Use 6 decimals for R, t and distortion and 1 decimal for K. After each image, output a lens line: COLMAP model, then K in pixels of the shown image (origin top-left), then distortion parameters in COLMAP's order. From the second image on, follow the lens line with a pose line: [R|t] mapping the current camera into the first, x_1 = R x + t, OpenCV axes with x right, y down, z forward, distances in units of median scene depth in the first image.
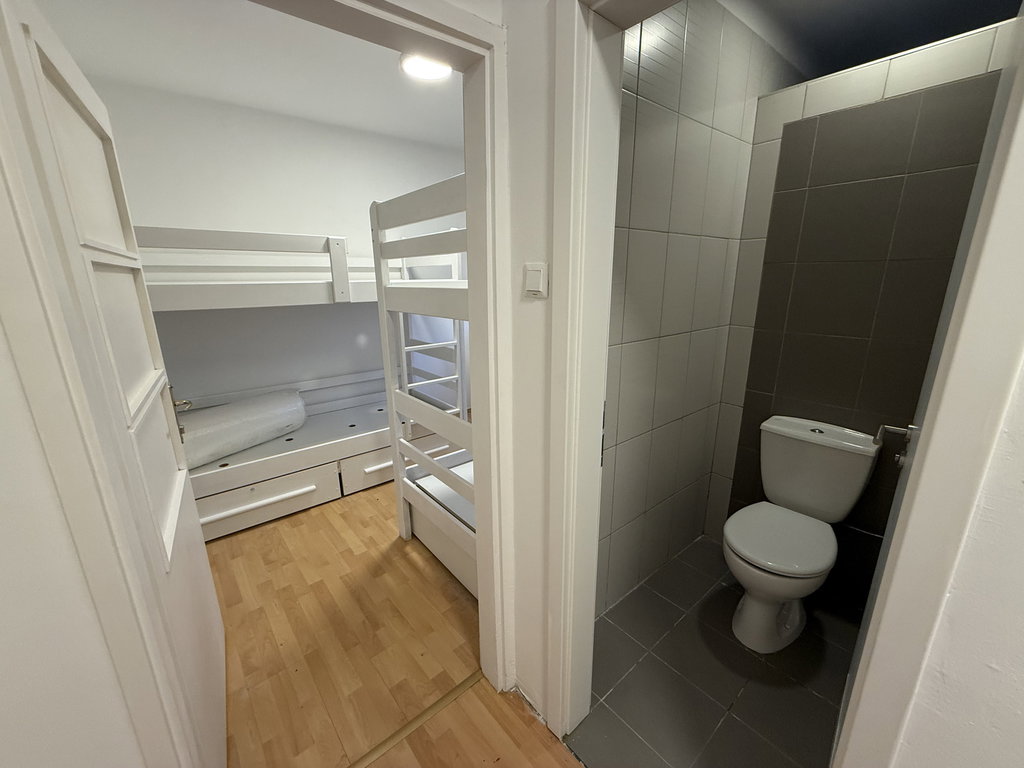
lens RADIAL K [[410.5, 0, 512.0], [0, 410.5, 384.0], [0, 0, 1]] dist [-0.002519, -0.000037]
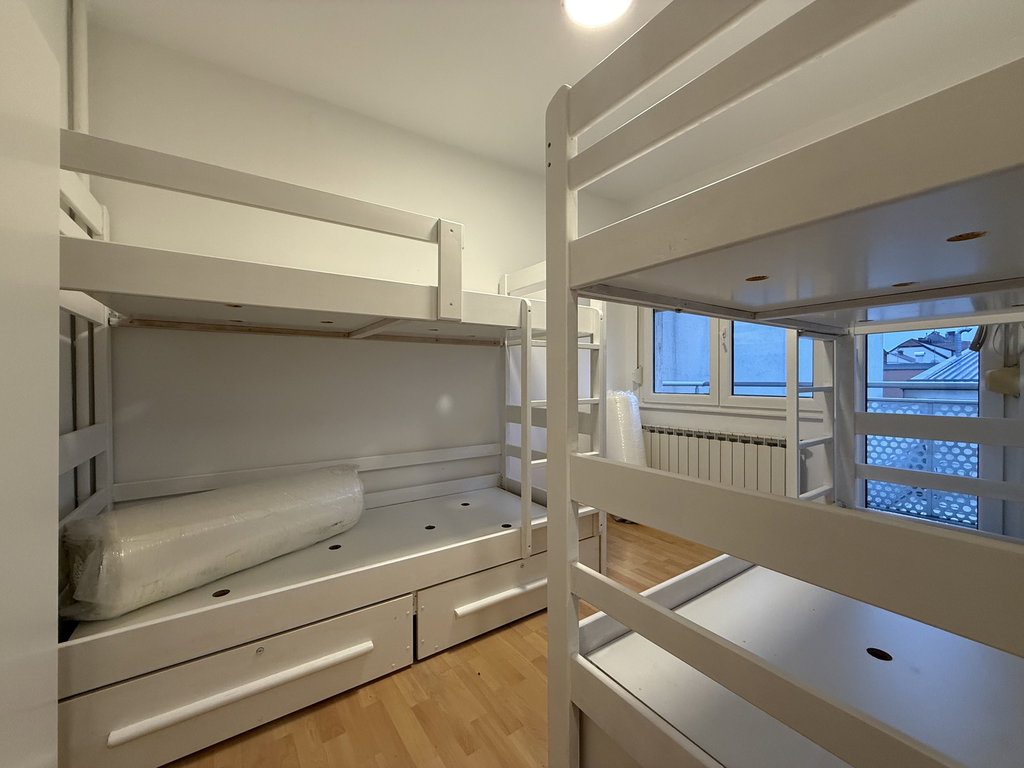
lens RADIAL K [[407.7, 0, 512.0], [0, 407.7, 384.0], [0, 0, 1]] dist [-0.000087, 0.000136]
pose [[0.995999, 0.007636, -0.089041, -0.261338], [-0.029087, 0.969791, -0.242198, 0.044293], [0.084502, 0.243818, 0.966133, 0.429360]]
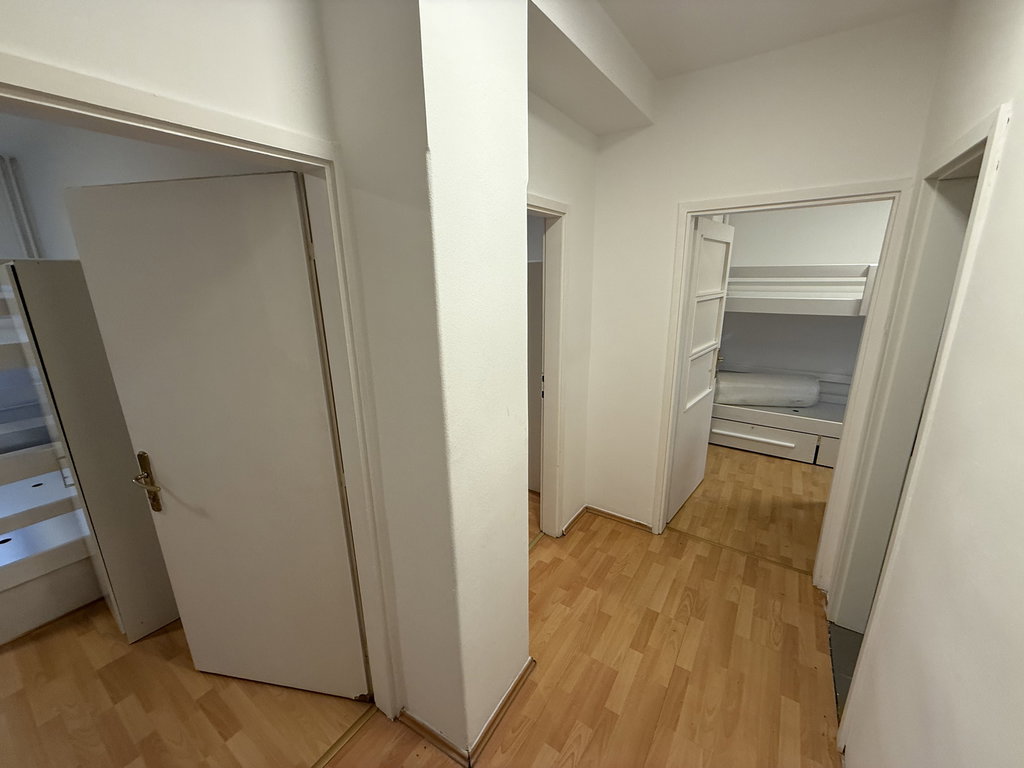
lens RADIAL K [[410.5, 0, 512.0], [0, 410.5, 384.0], [0, 0, 1]] dist [-0.002519, -0.000037]
pose [[0.270302, 0.258786, -0.927344, 0.506107], [-0.234306, 0.951921, 0.197349, 0.004301], [0.933829, 0.163939, 0.317942, -0.369642]]
